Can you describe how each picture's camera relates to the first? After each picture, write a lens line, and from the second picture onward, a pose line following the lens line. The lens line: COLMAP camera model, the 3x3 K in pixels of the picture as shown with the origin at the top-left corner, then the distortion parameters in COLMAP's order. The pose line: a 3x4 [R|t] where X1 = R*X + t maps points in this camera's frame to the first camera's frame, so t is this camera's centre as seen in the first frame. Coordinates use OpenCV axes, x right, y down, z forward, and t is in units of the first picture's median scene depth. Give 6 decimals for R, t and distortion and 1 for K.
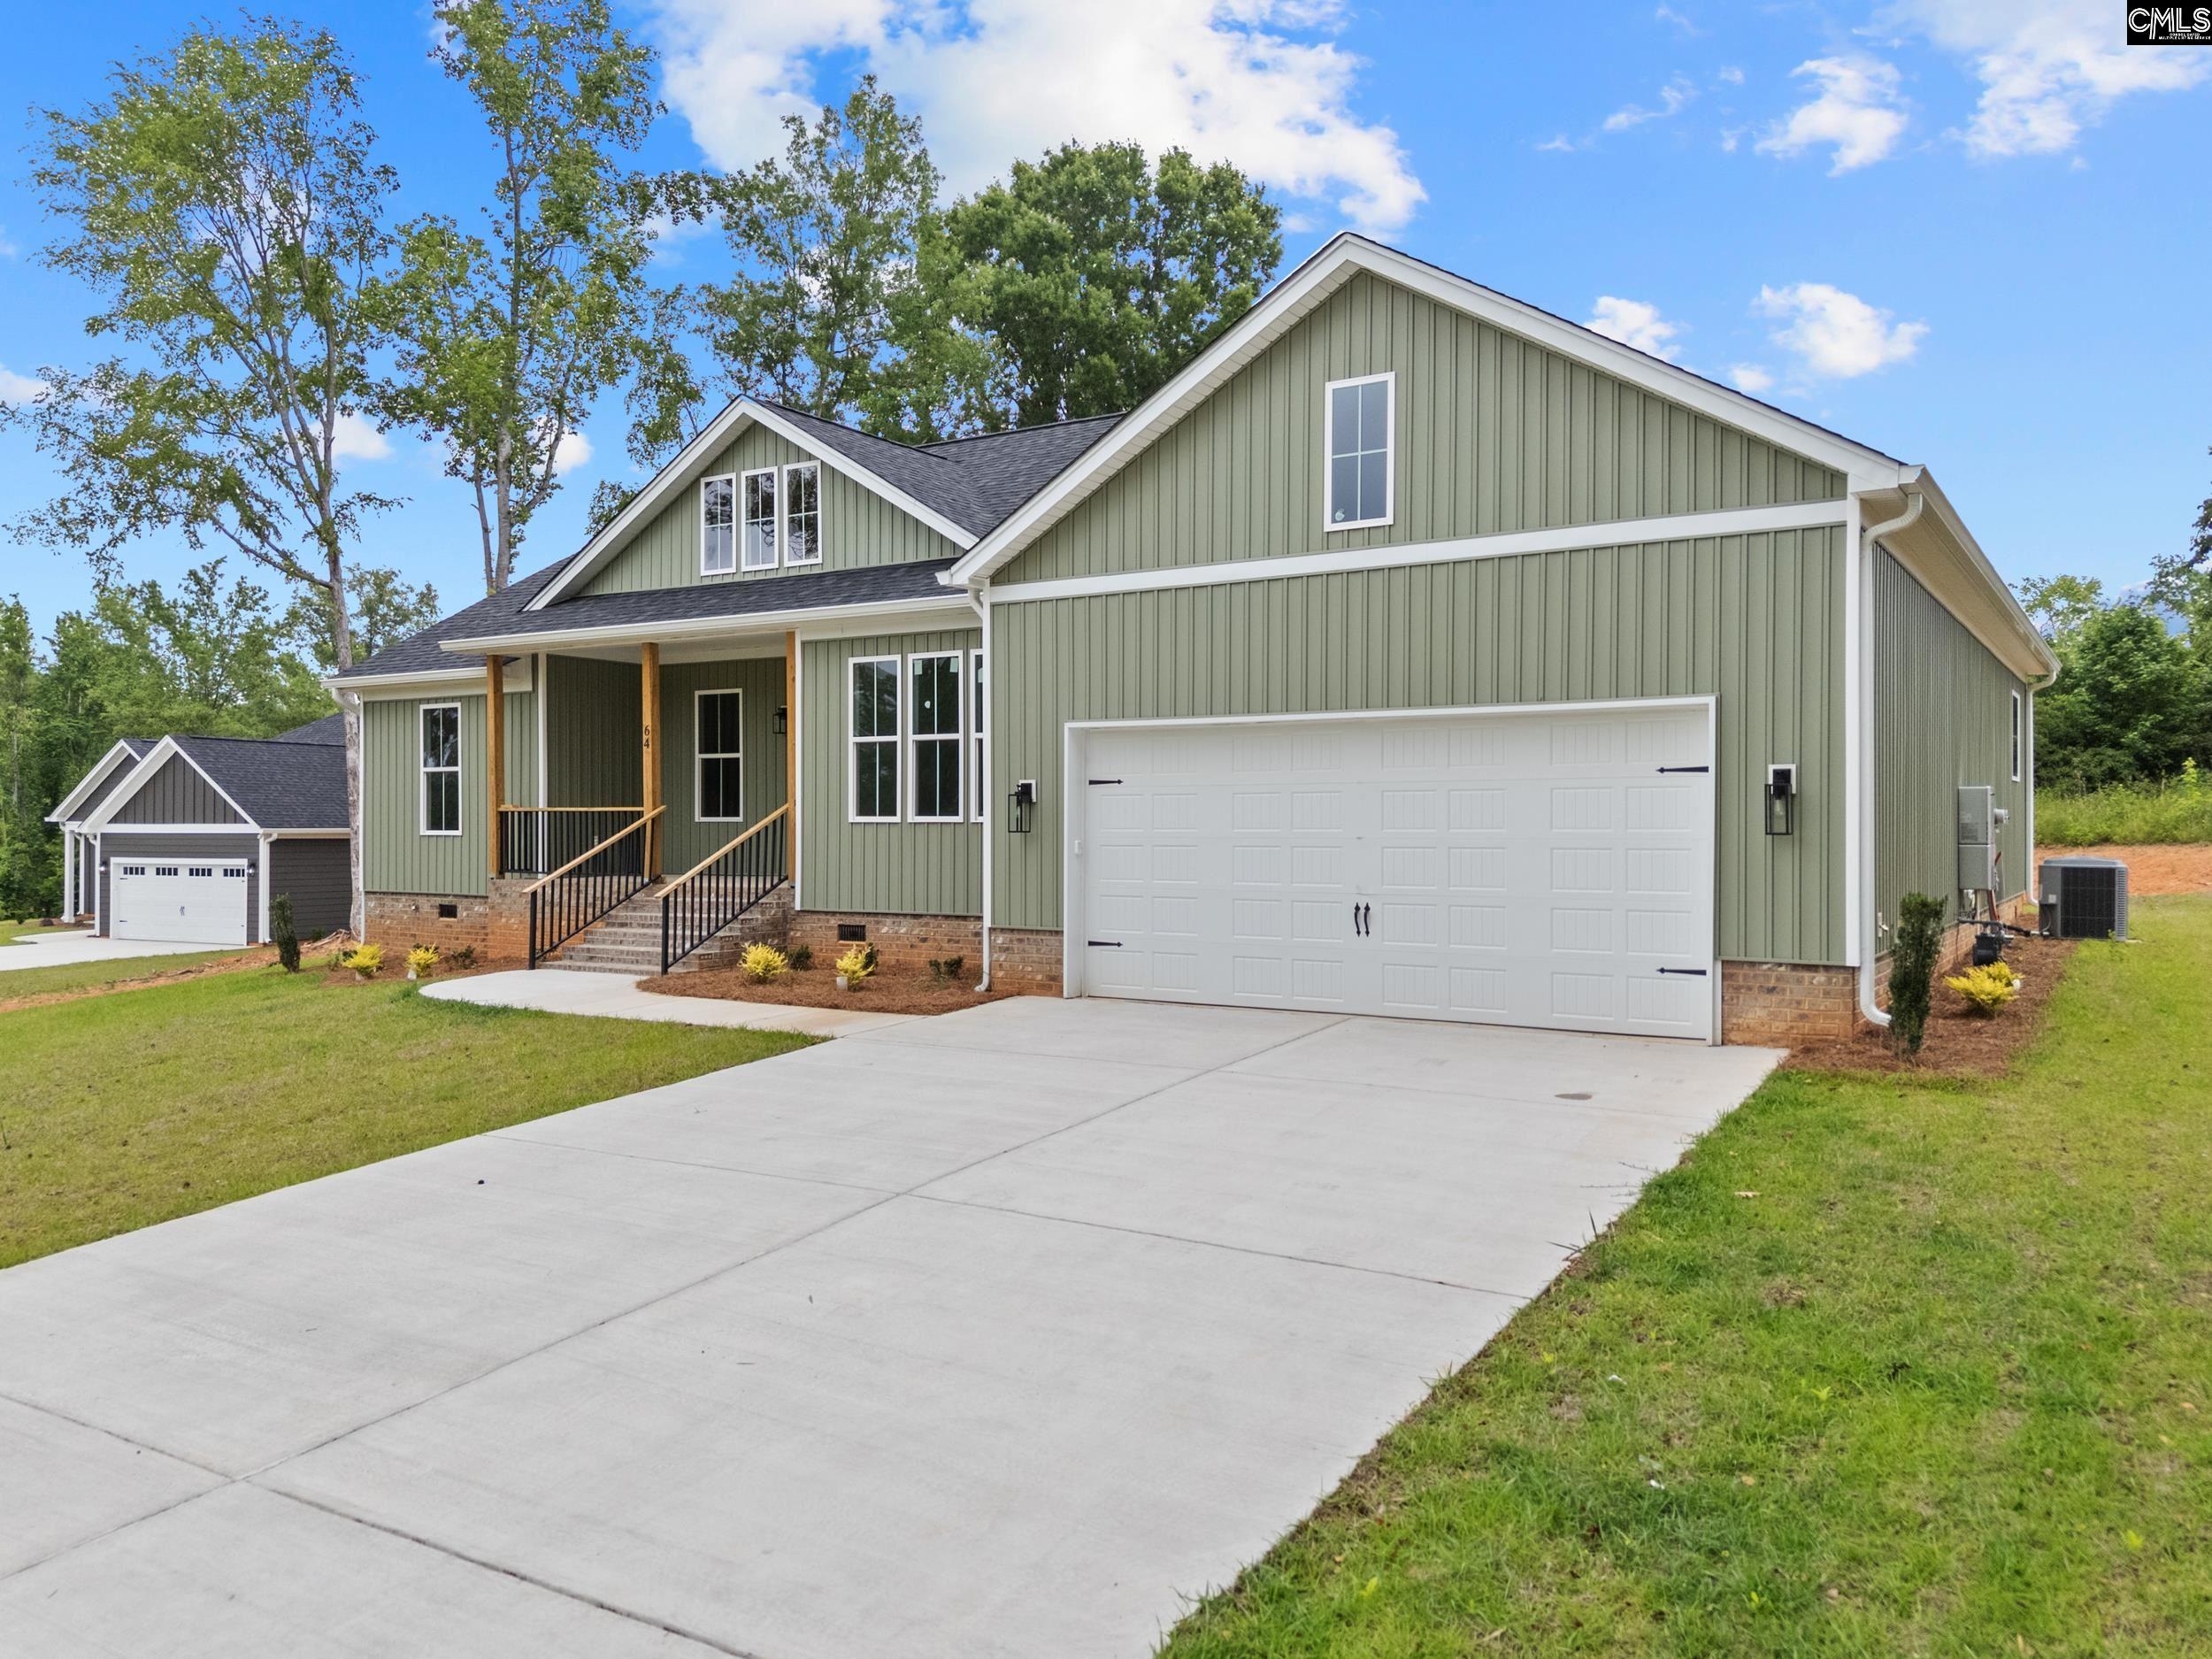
lens RADIAL K [[1637.7, 0, 1110.6], [0, 1637.7, 820.1], [0, 0, 1]] dist [0.053728, -0.035580]
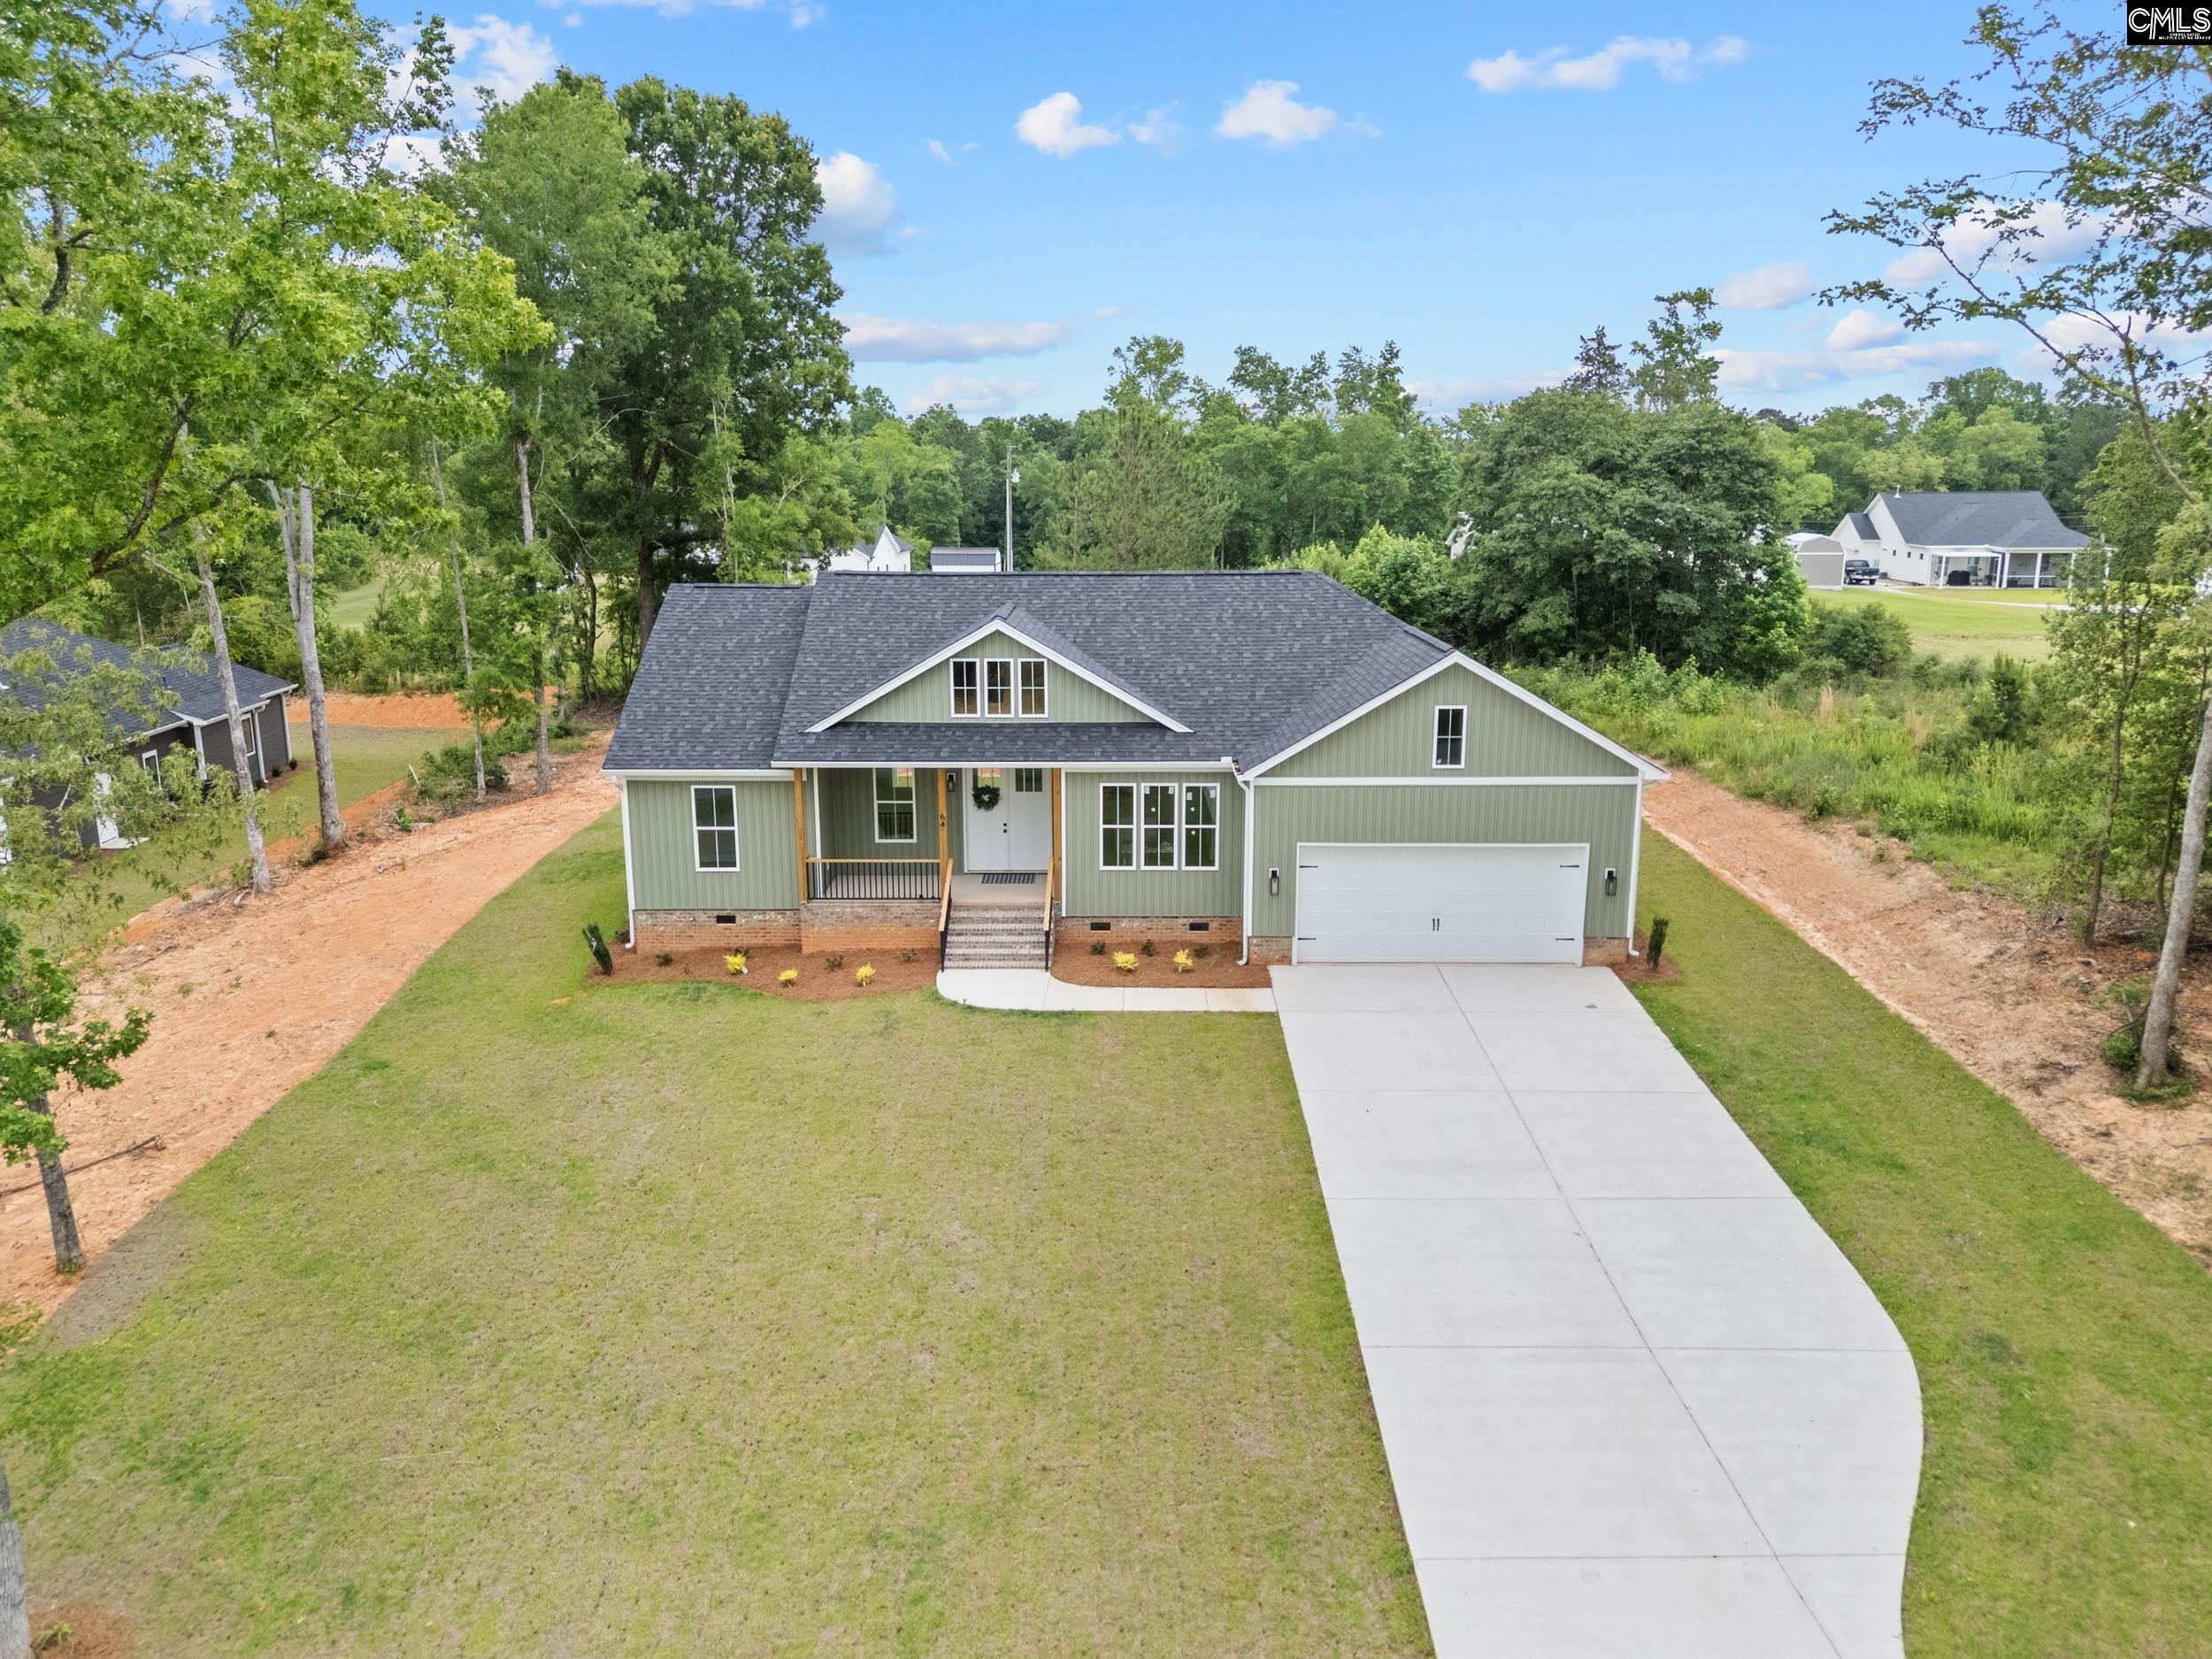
lens RADIAL K [[1637.7, 0, 1102.8], [0, 1637.7, 836.7], [0, 0, 1]] dist [0.053728, -0.035580]
pose [[0.842671, -0.124169, 0.523916, -1.132429], [-0.000008, 0.973042, 0.230627, -0.466492], [-0.538429, -0.194347, 0.819953, -0.519565]]
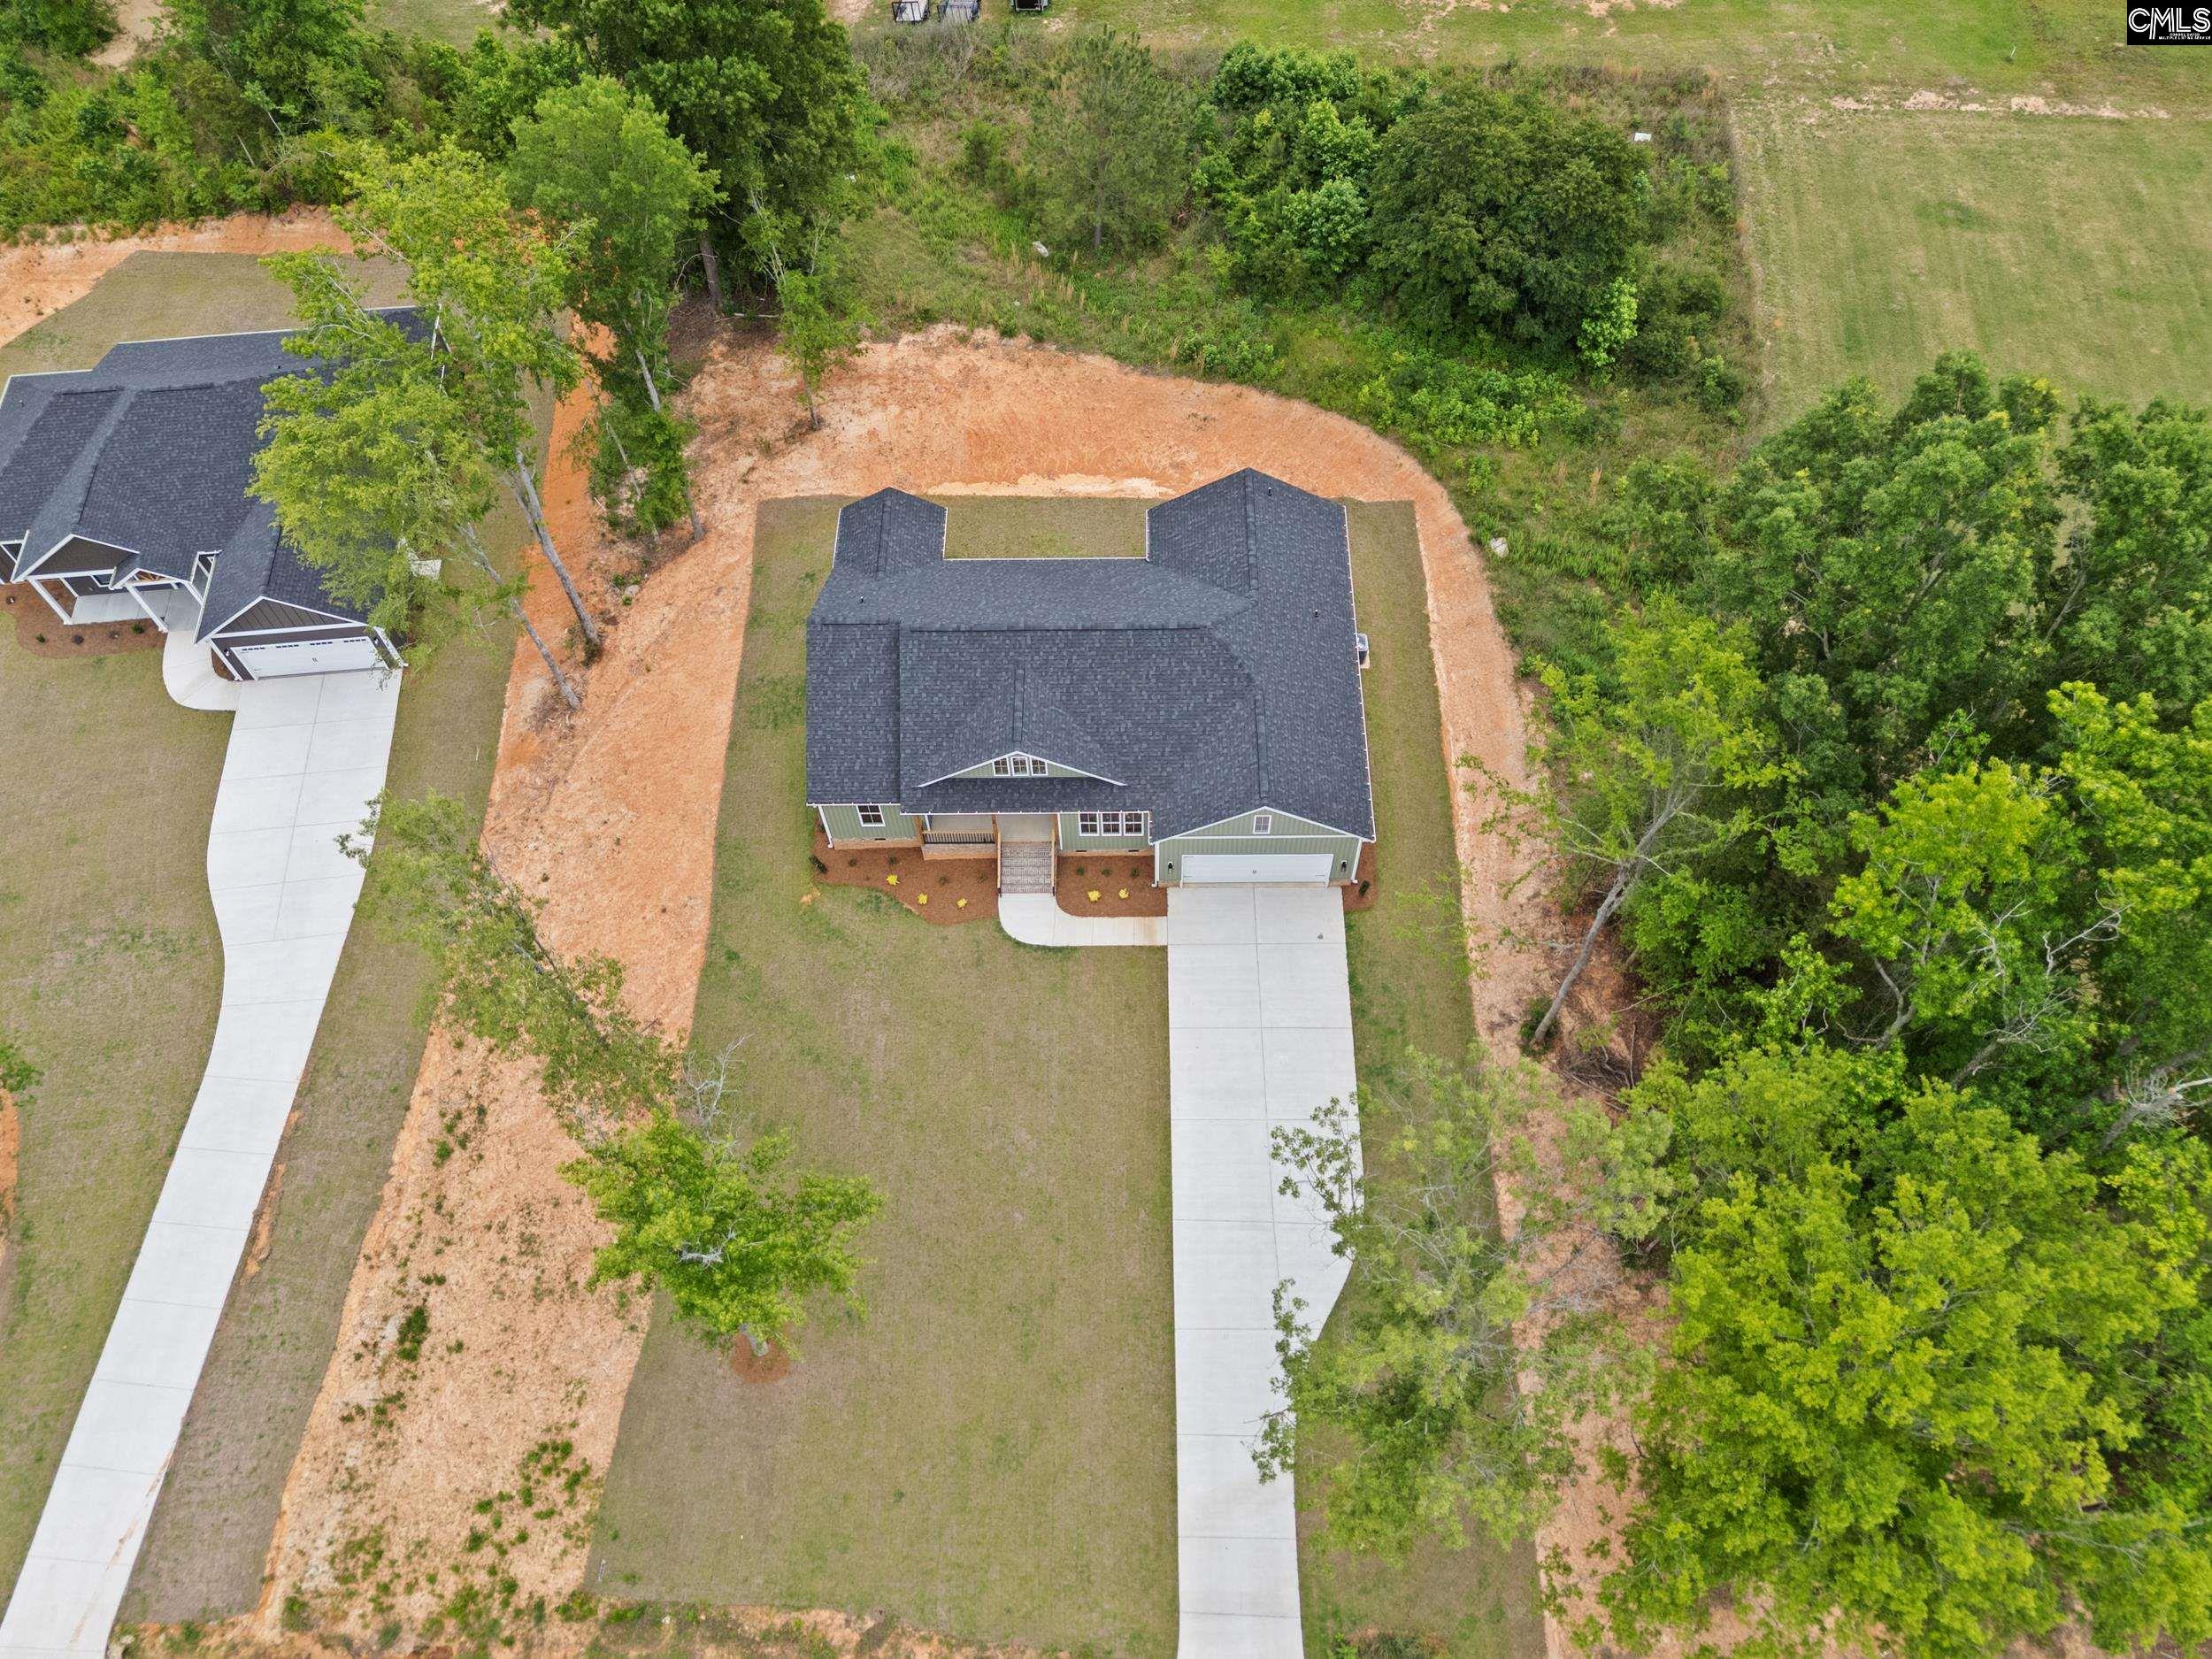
lens RADIAL K [[1637.7, 0, 1107.5], [0, 1637.7, 827.5], [0, 0, 1]] dist [0.053728, -0.035580]
pose [[0.840686, -0.475602, 0.258940, -1.004611], [0.022066, 0.507858, 0.861158, -3.006510], [-0.541073, -0.718250, 0.437444, -0.535400]]
